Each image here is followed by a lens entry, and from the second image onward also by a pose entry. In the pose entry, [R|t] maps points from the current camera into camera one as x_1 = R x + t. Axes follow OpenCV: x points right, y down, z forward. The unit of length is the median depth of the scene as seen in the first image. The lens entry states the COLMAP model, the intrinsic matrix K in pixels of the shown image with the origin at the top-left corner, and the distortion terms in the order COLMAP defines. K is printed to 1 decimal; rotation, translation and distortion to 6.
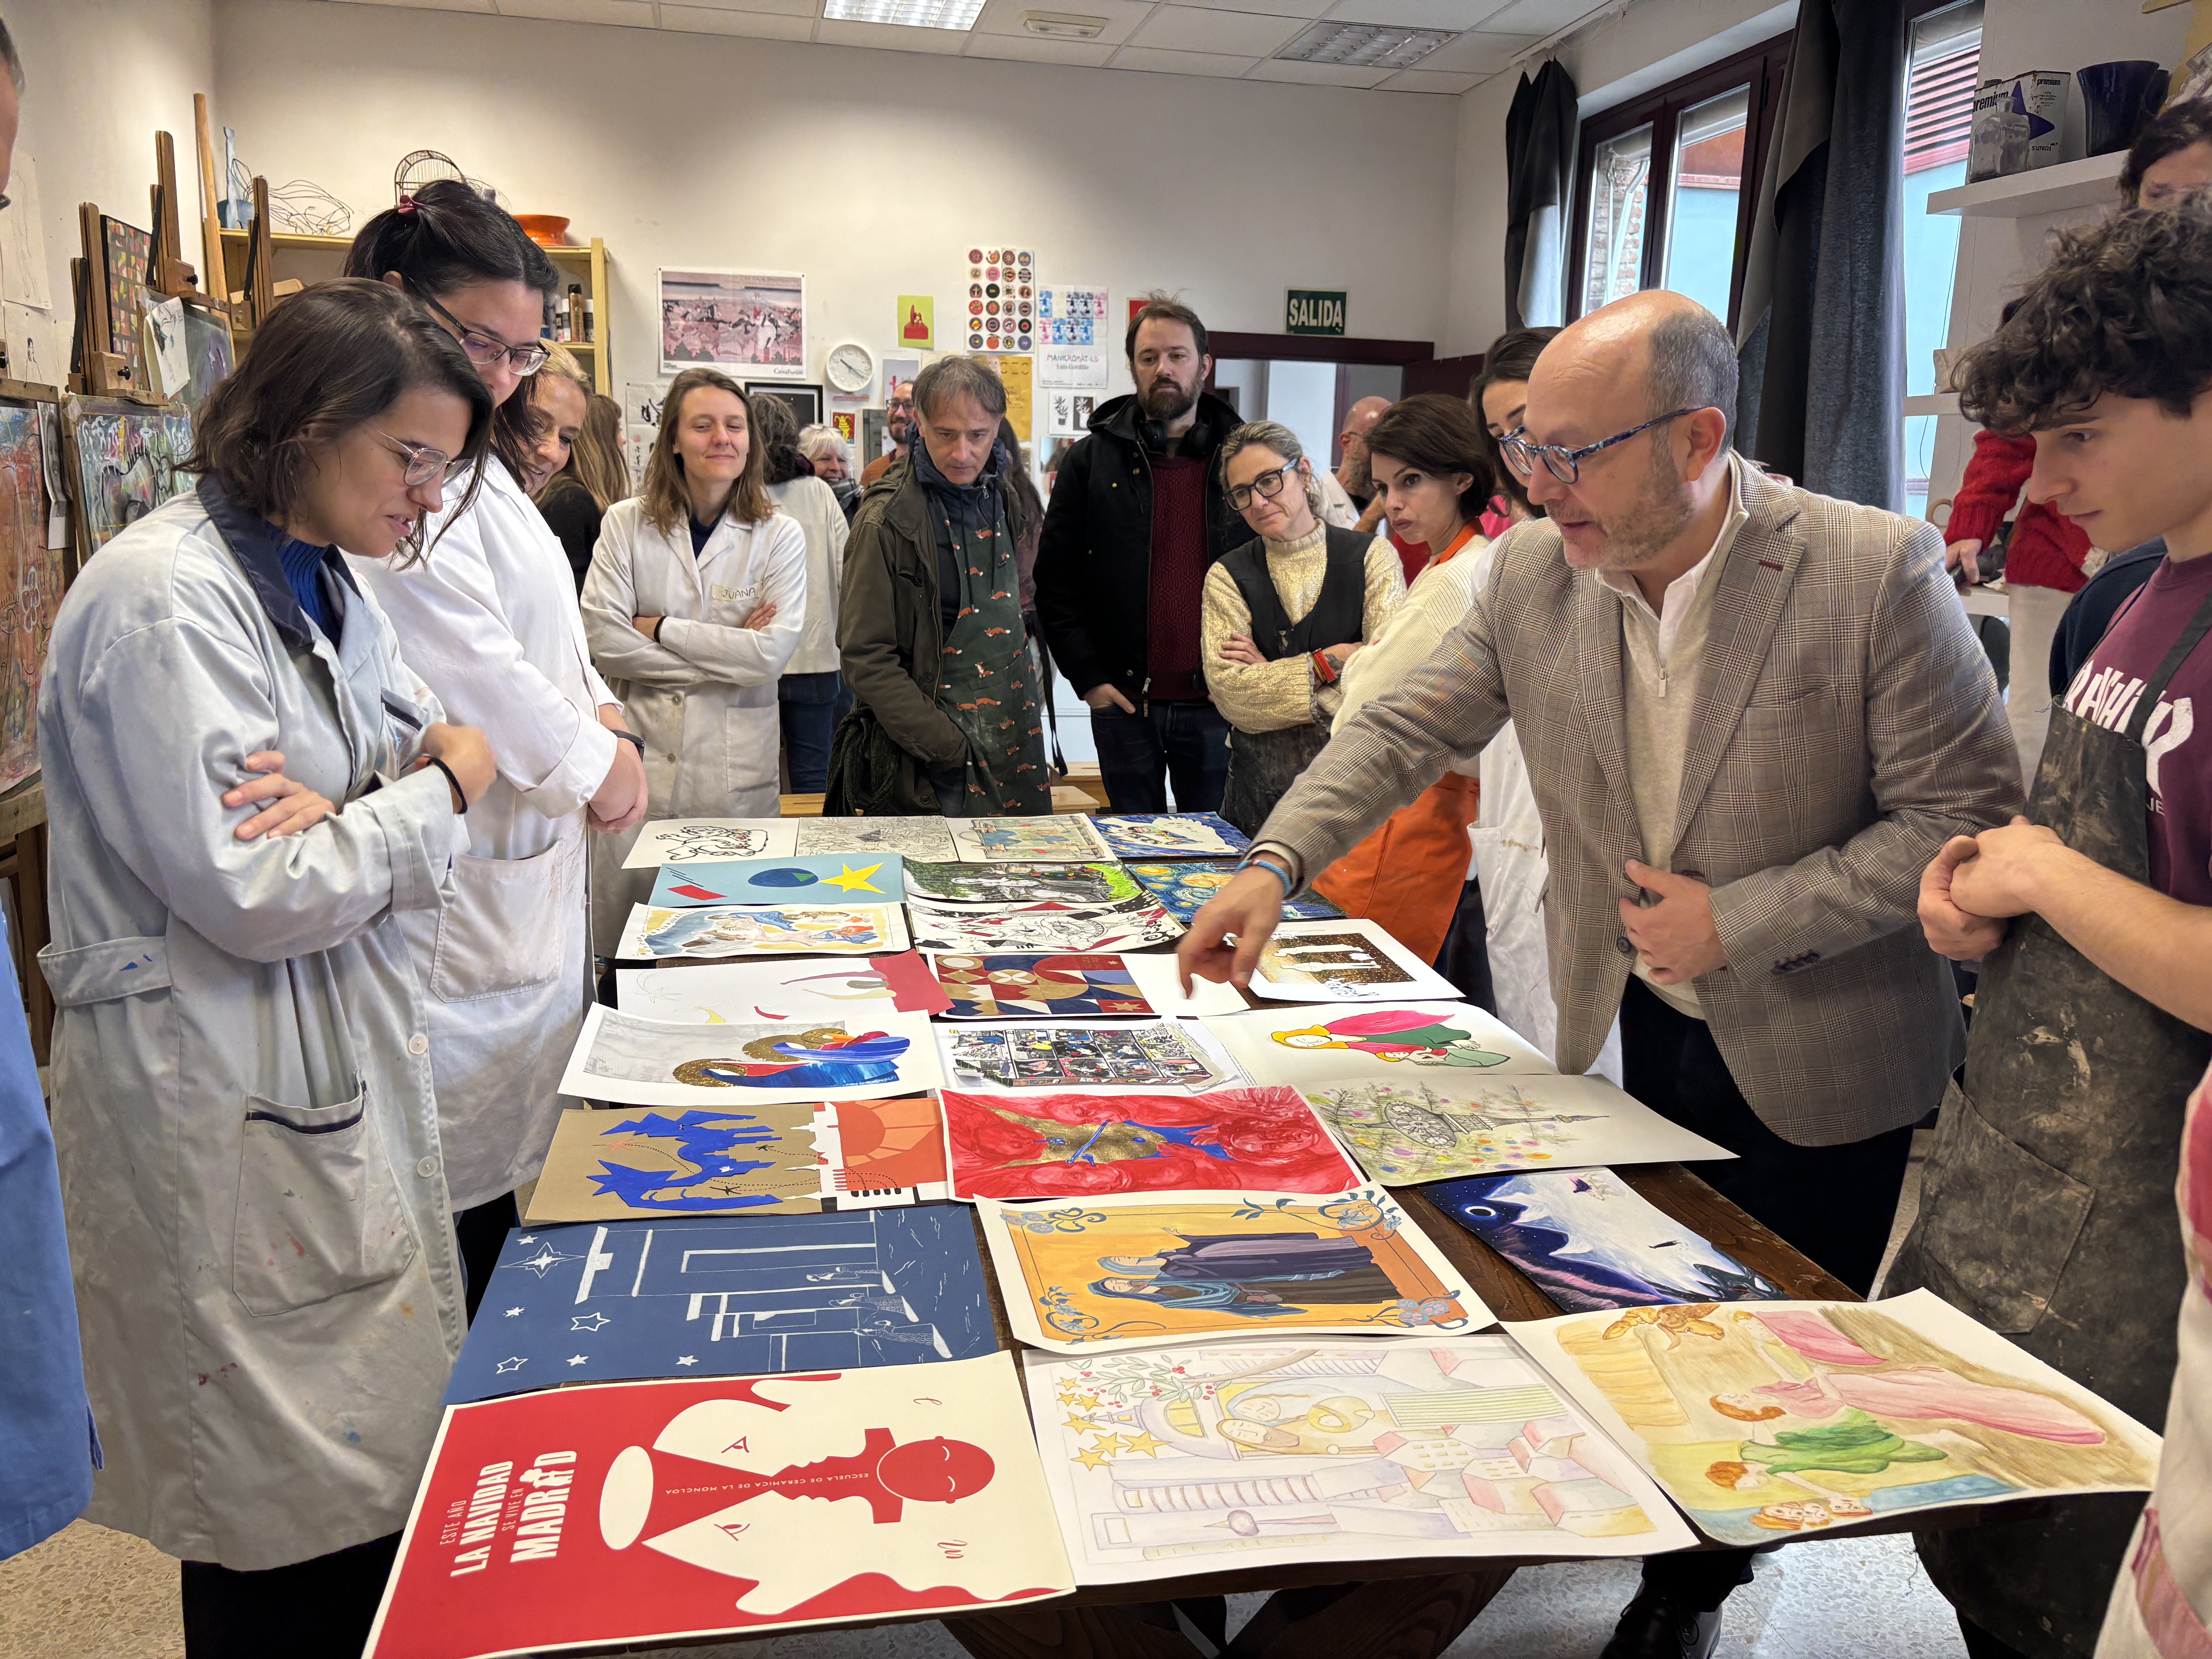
lens RADIAL K [[1674.9, 0, 1100.1], [0, 1674.9, 760.3], [0, 0, 1]] dist [0.156120, -0.238614]
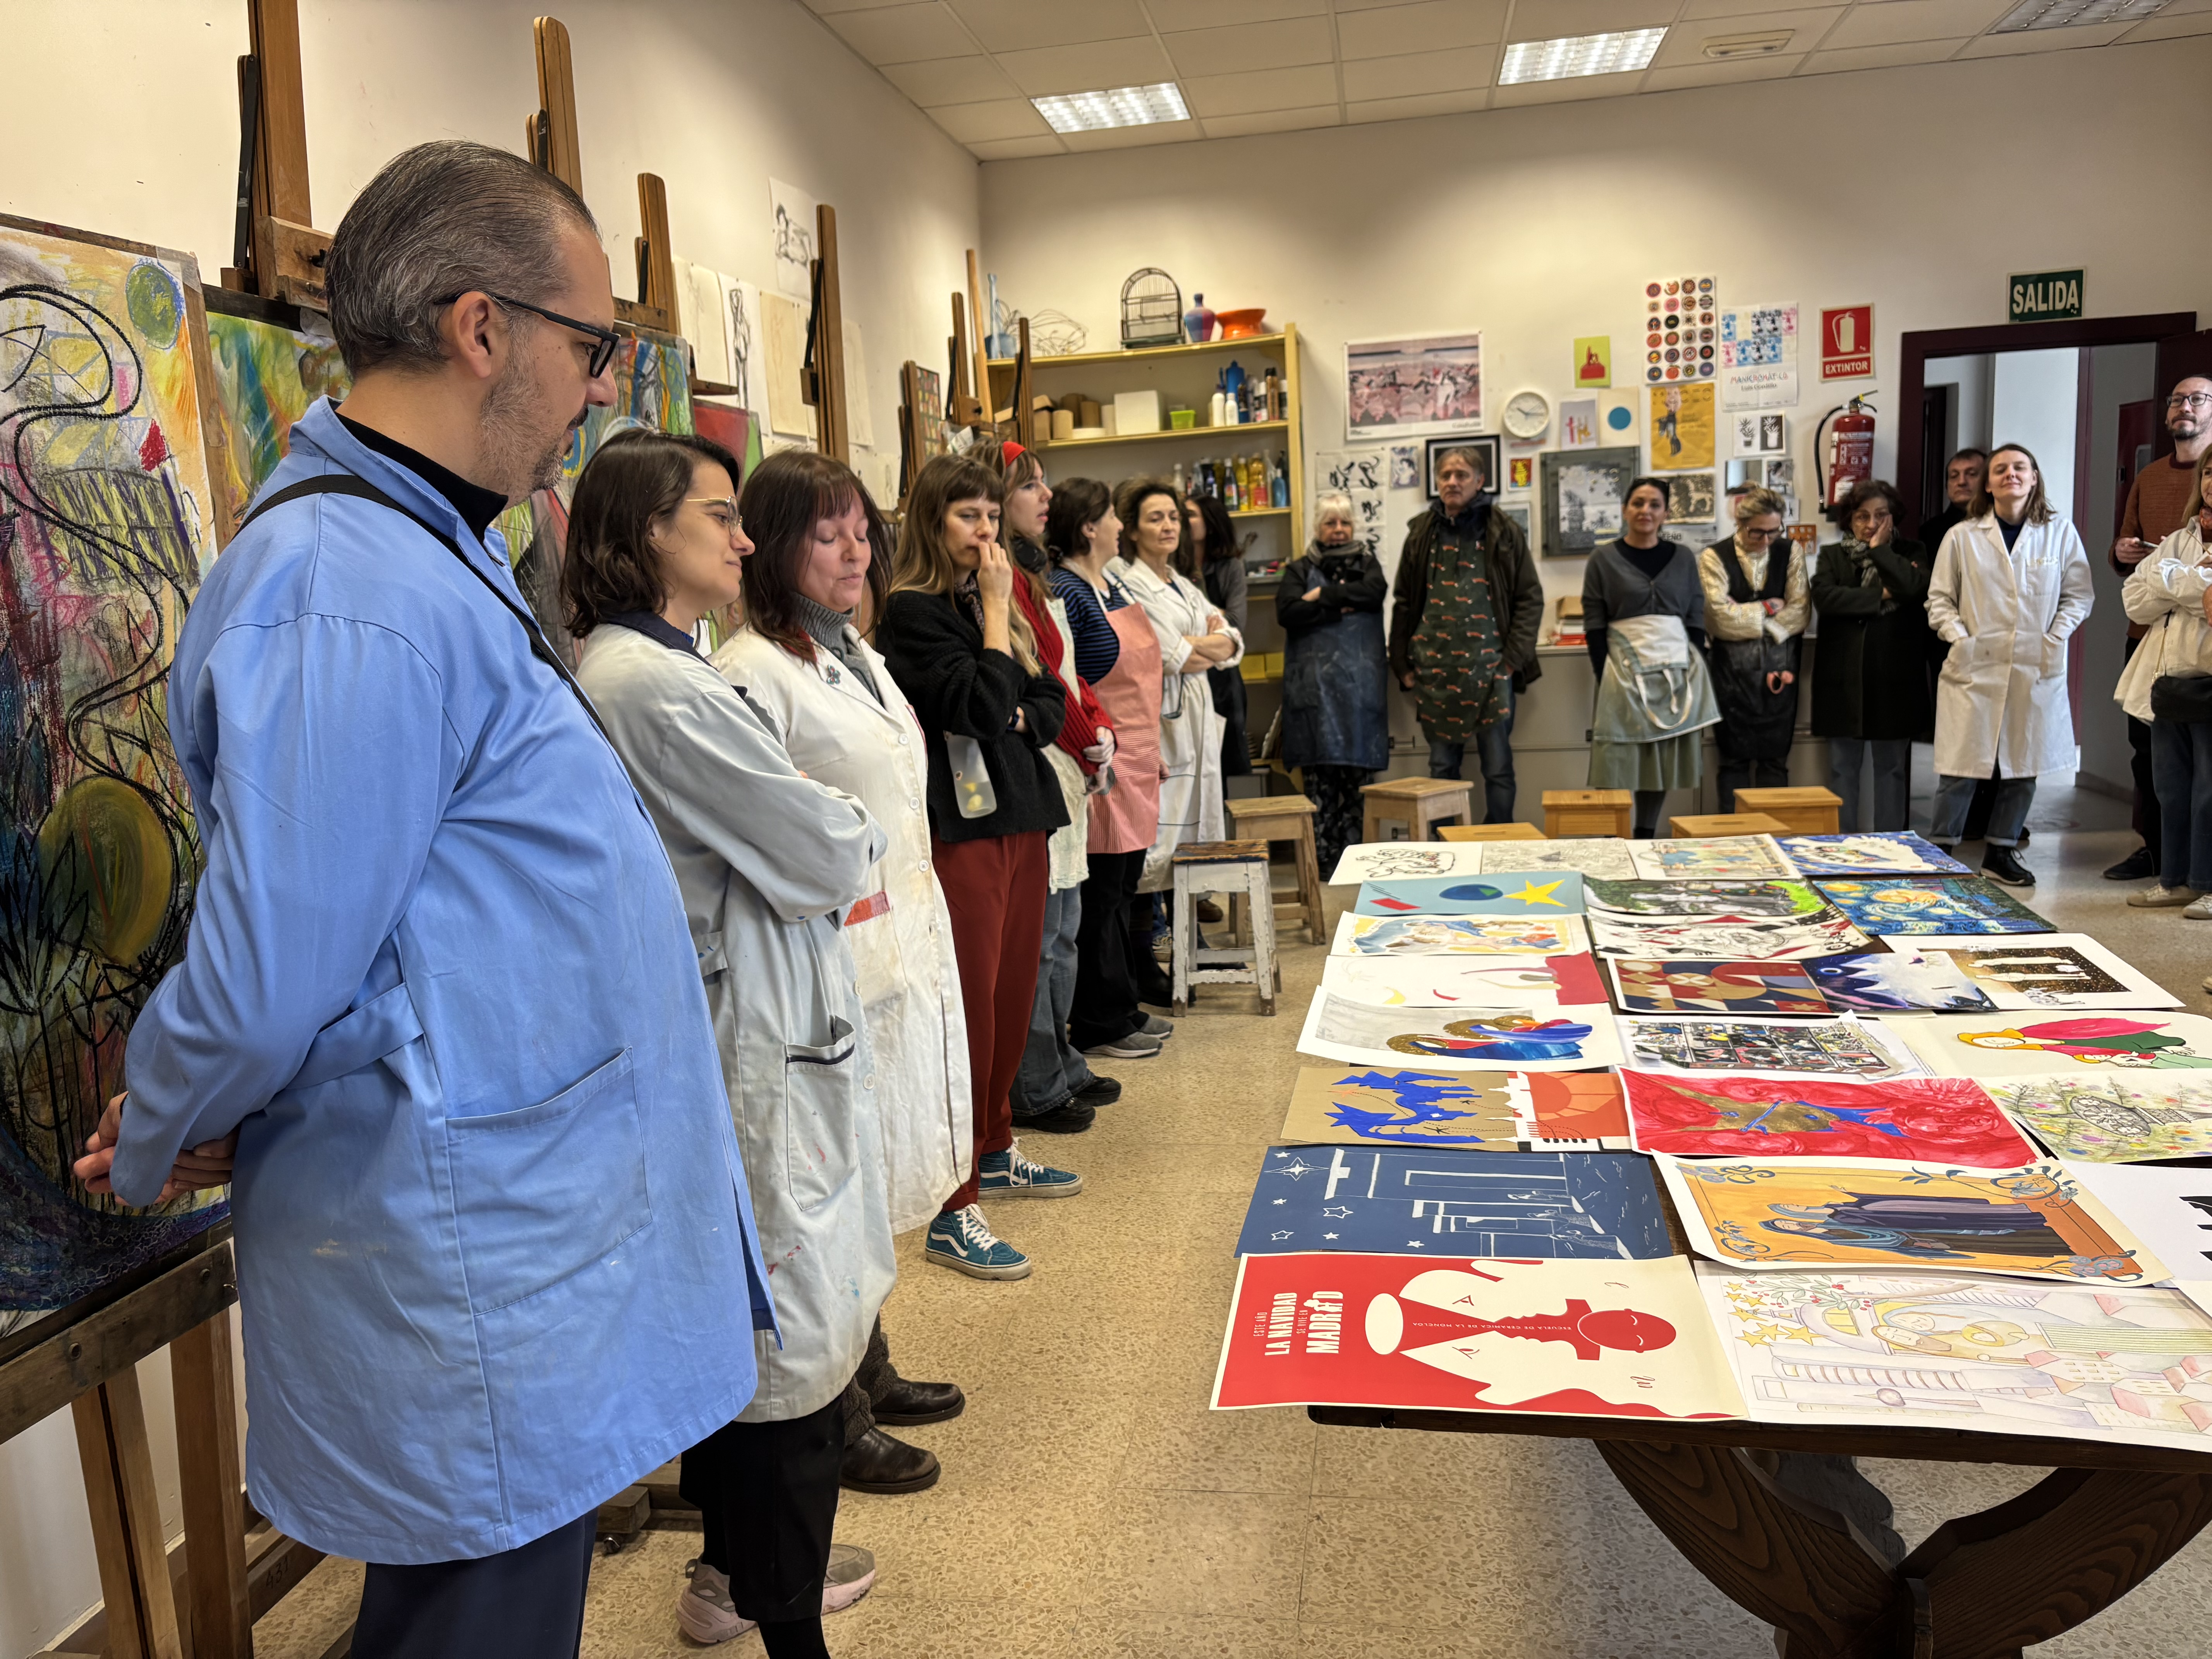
lens RADIAL K [[1664.0, 0, 1106.0], [0, 1664.0, 829.5], [0, 0, 1]] dist [0.045416, -0.050020]
pose [[0.922145, -0.014689, -0.386565, 0.017868], [0.020407, 0.999735, 0.010692, 0.014081], [0.386305, -0.017748, 0.922200, -0.128635]]
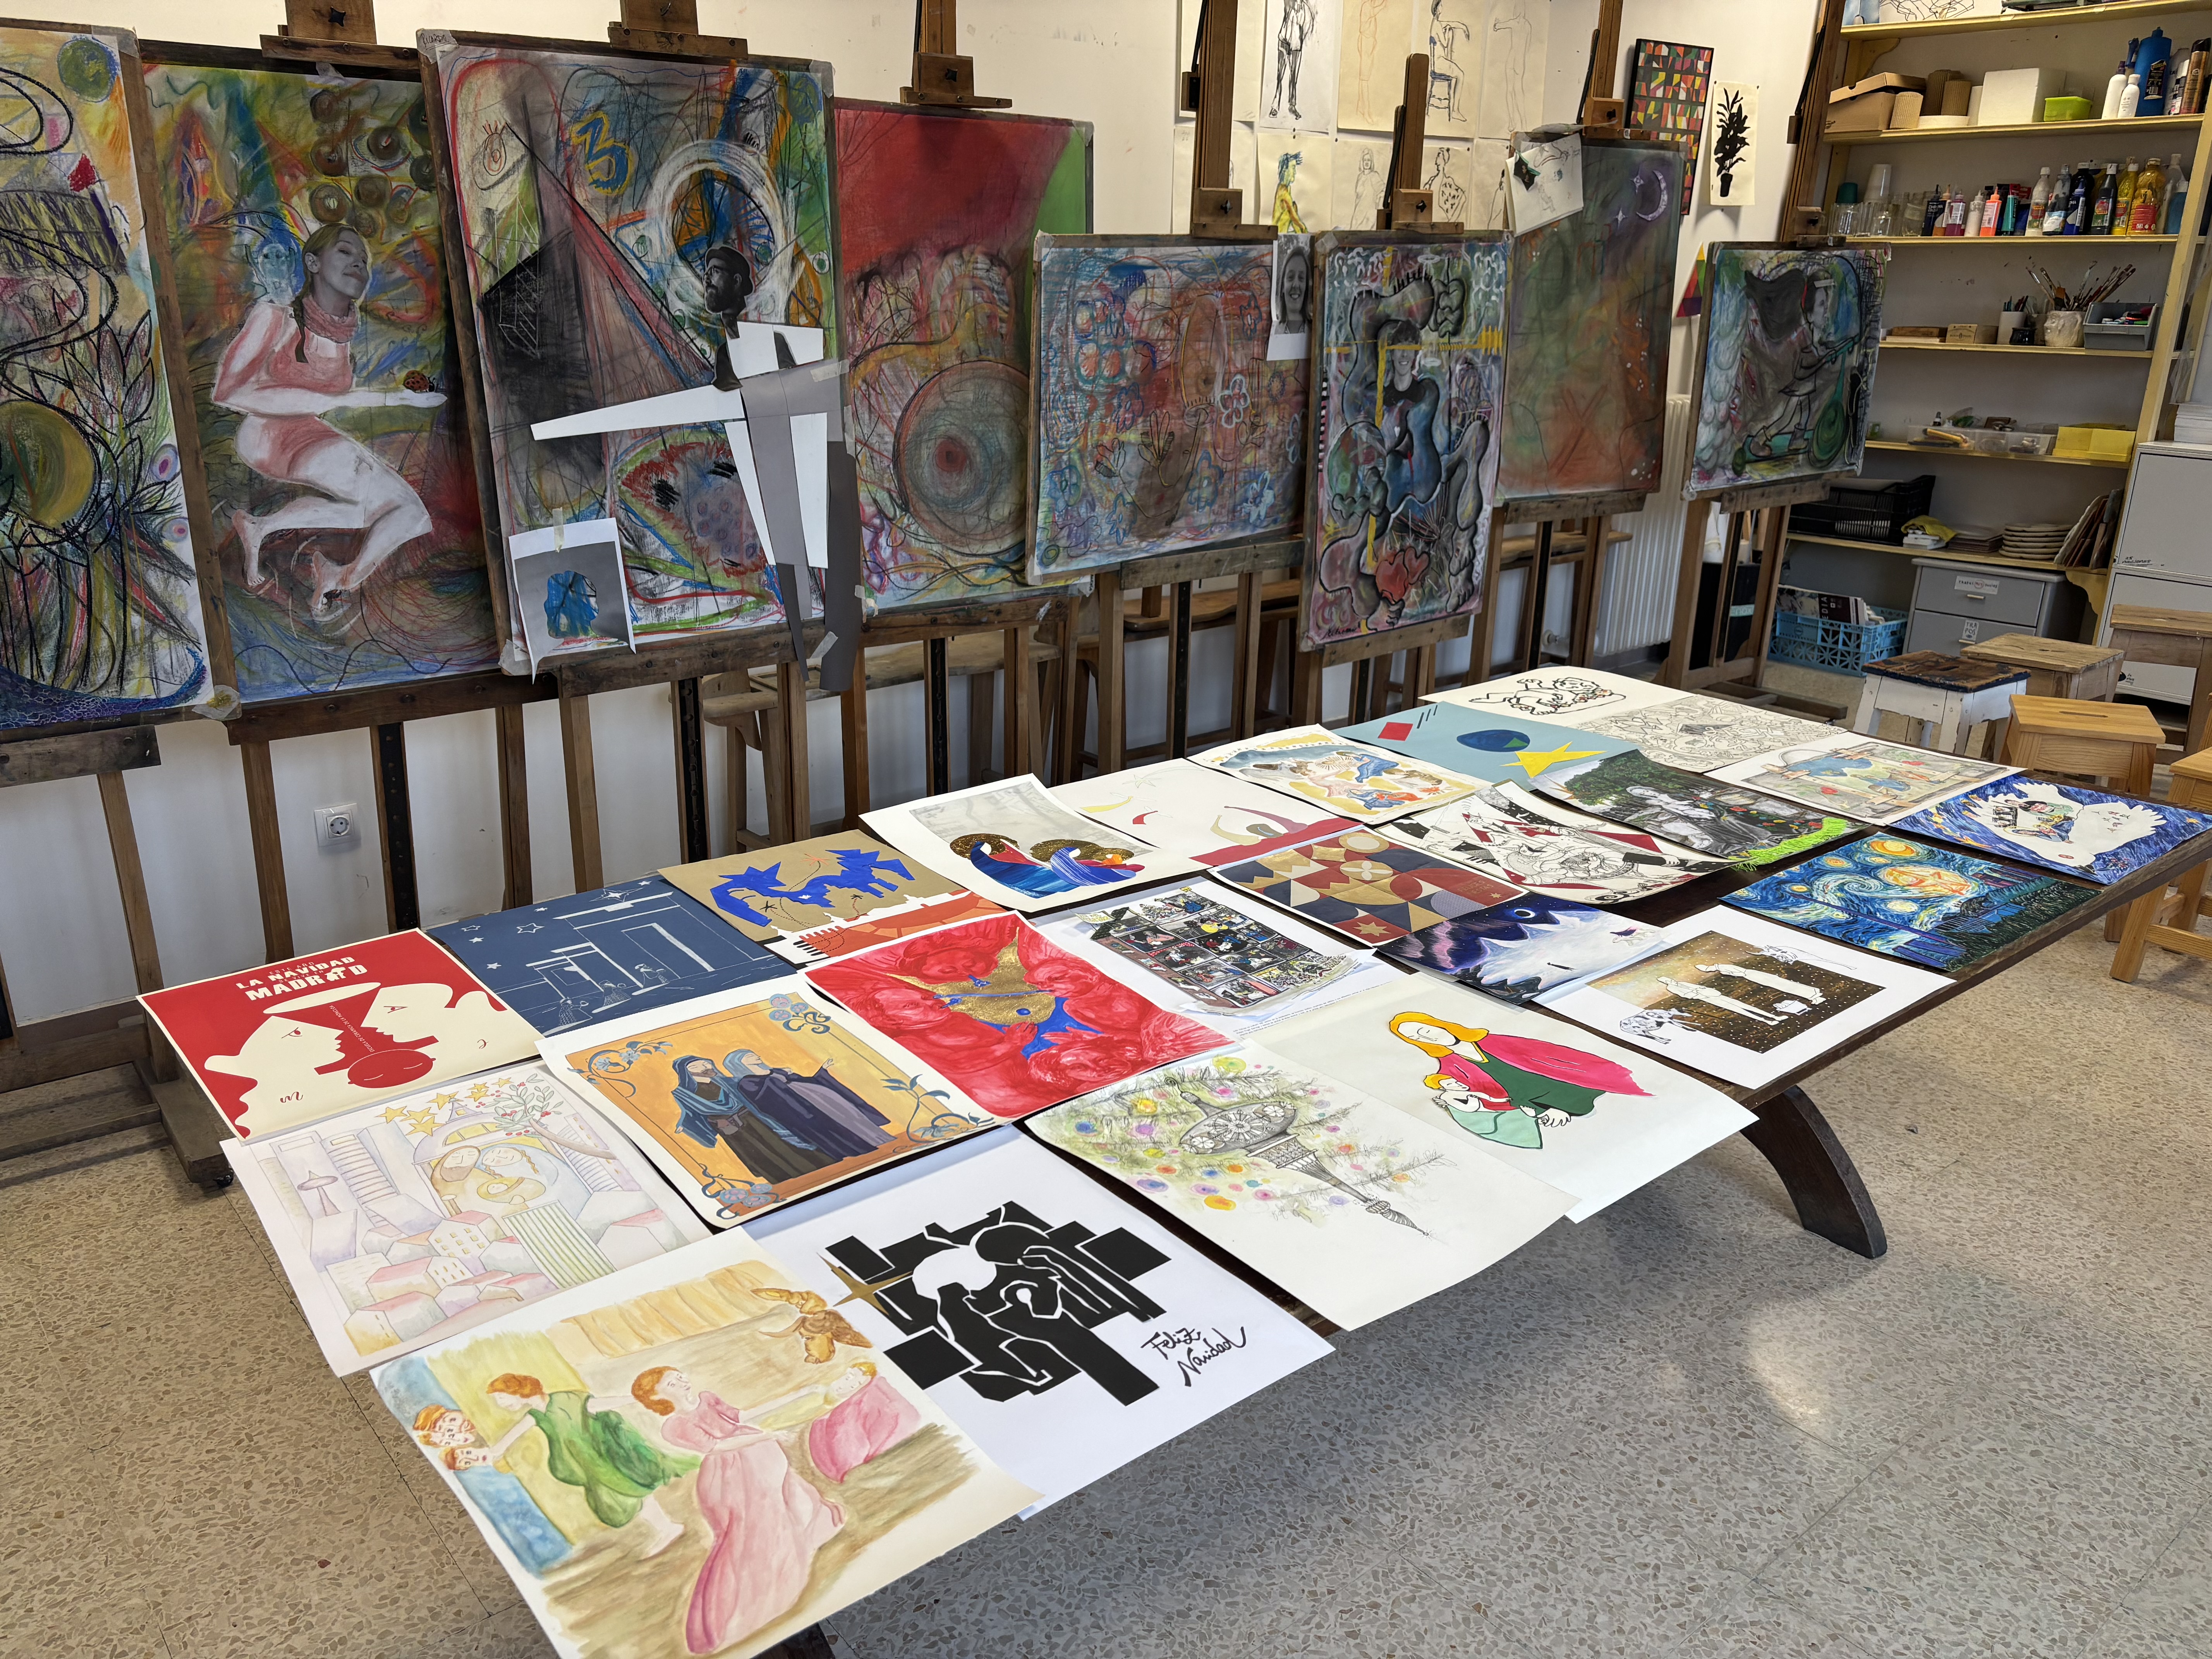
lens RADIAL K [[1664.0, 0, 1106.0], [0, 1664.0, 829.5], [0, 0, 1]] dist [0.045416, -0.050020]
pose [[0.471154, 0.274541, -0.838237, 0.639165], [-0.139293, 0.961561, 0.236639, -0.092318], [0.870983, 0.005267, 0.491284, 0.412561]]
